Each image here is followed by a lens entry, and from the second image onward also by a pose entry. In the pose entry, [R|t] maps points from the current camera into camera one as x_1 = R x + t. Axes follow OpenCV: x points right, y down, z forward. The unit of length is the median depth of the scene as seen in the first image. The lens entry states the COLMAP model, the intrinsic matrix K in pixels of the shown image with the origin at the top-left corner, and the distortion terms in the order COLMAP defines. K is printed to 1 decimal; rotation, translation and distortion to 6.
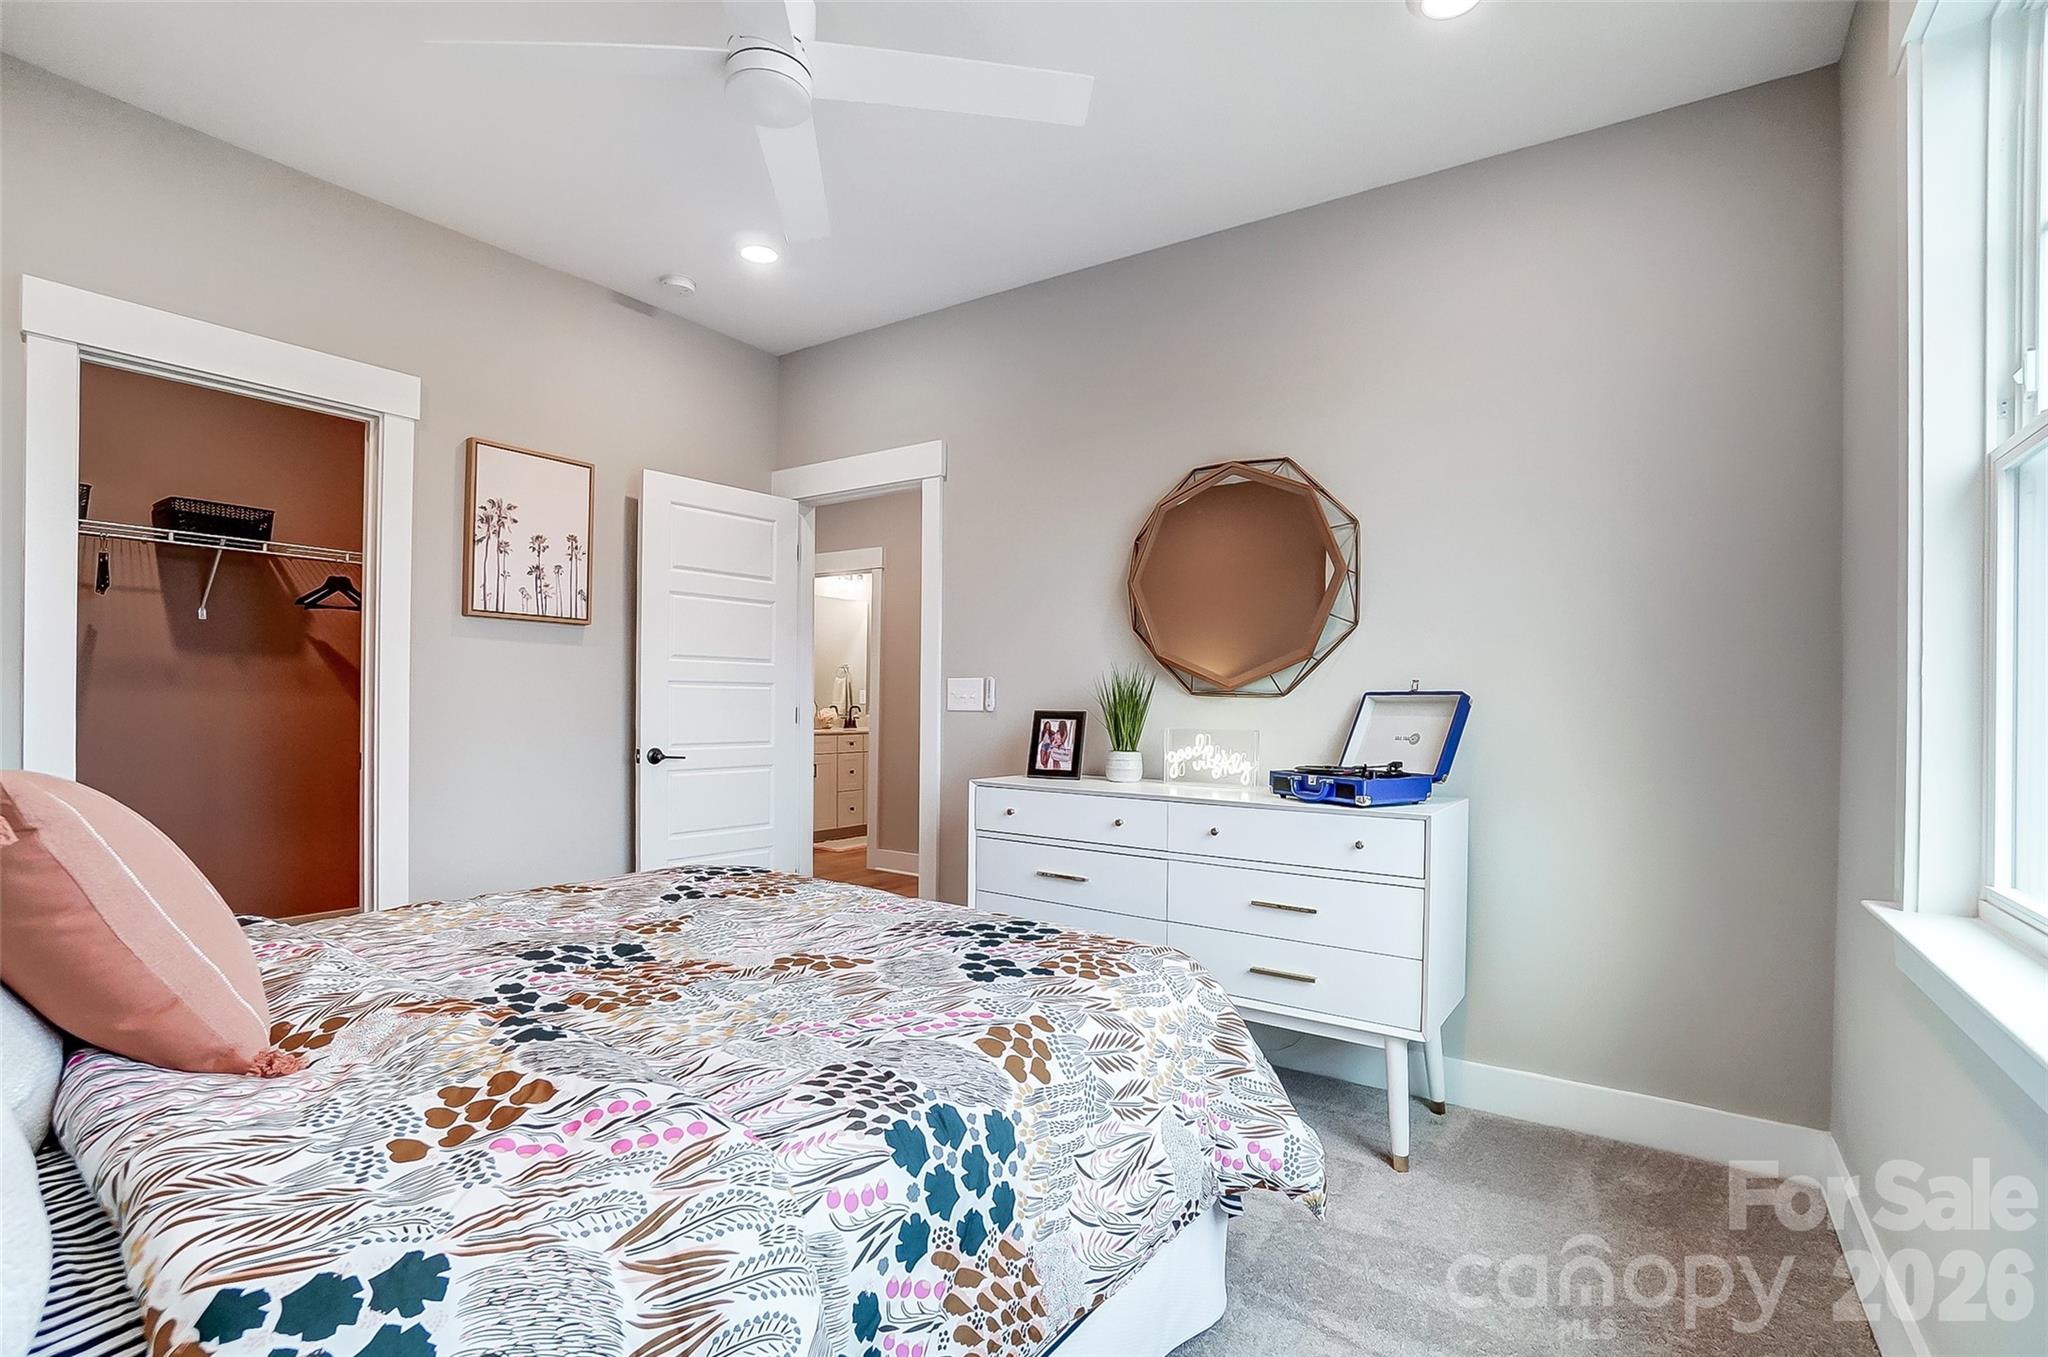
lens RADIAL K [[923.6, 0, 1052.8], [0, 923.6, 672.2], [0, 0, 1]] dist [0.003069, 0.000458]
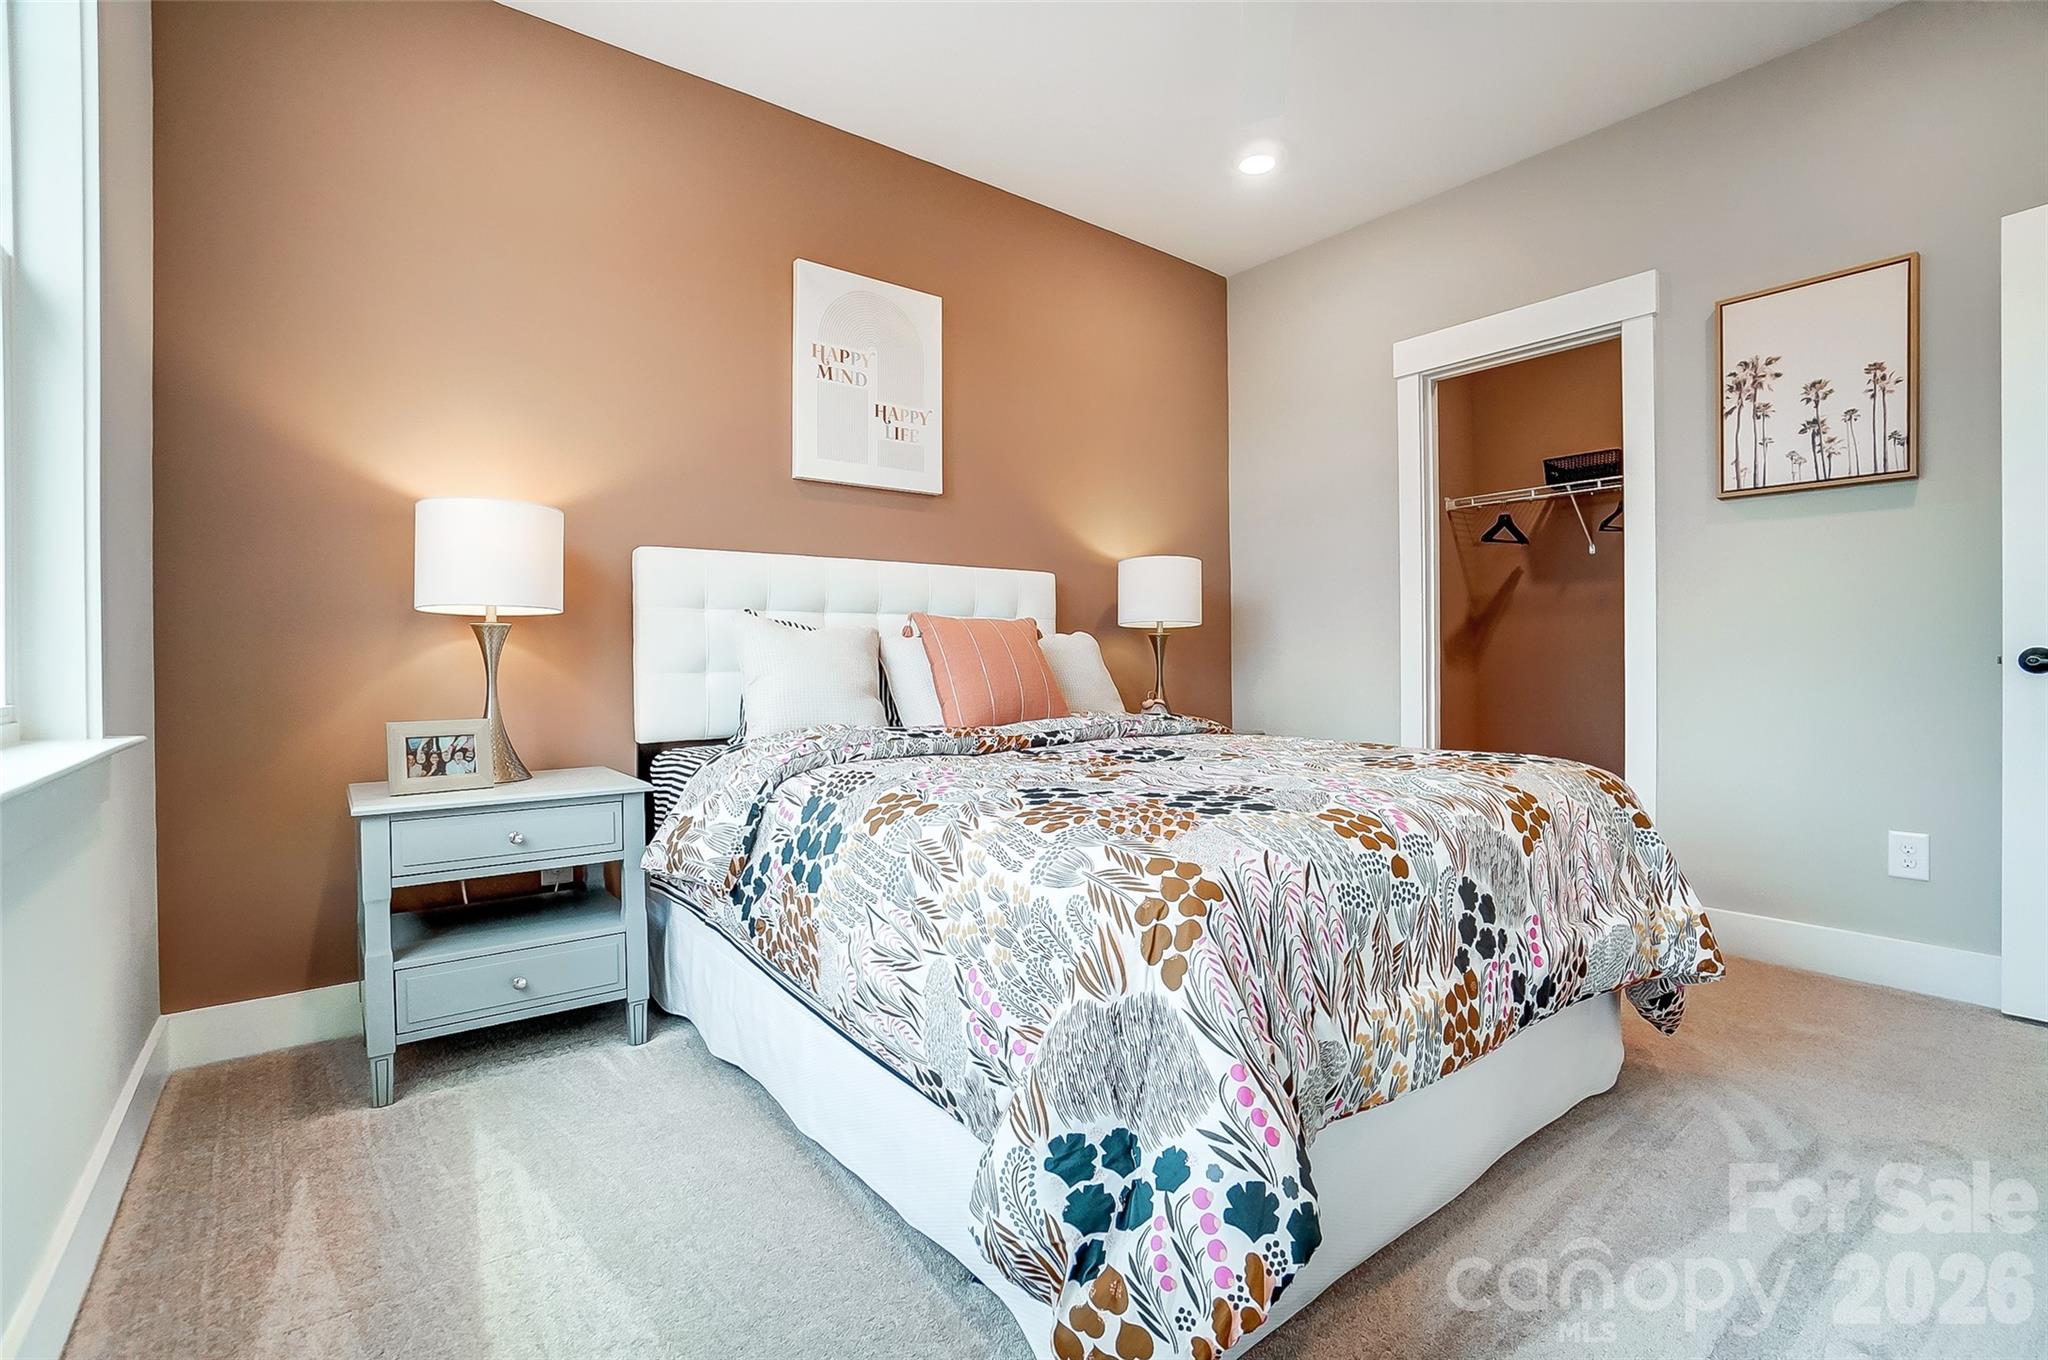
lens RADIAL K [[923.6, 0, 1052.8], [0, 923.6, 673.7], [0, 0, 1]] dist [0.003069, 0.000458]
pose [[-0.284382, 0.002171, -0.958709, 0.426013], [0.029294, 0.999550, -0.006426, 0.096870], [0.958264, -0.029912, -0.284317, 0.619278]]
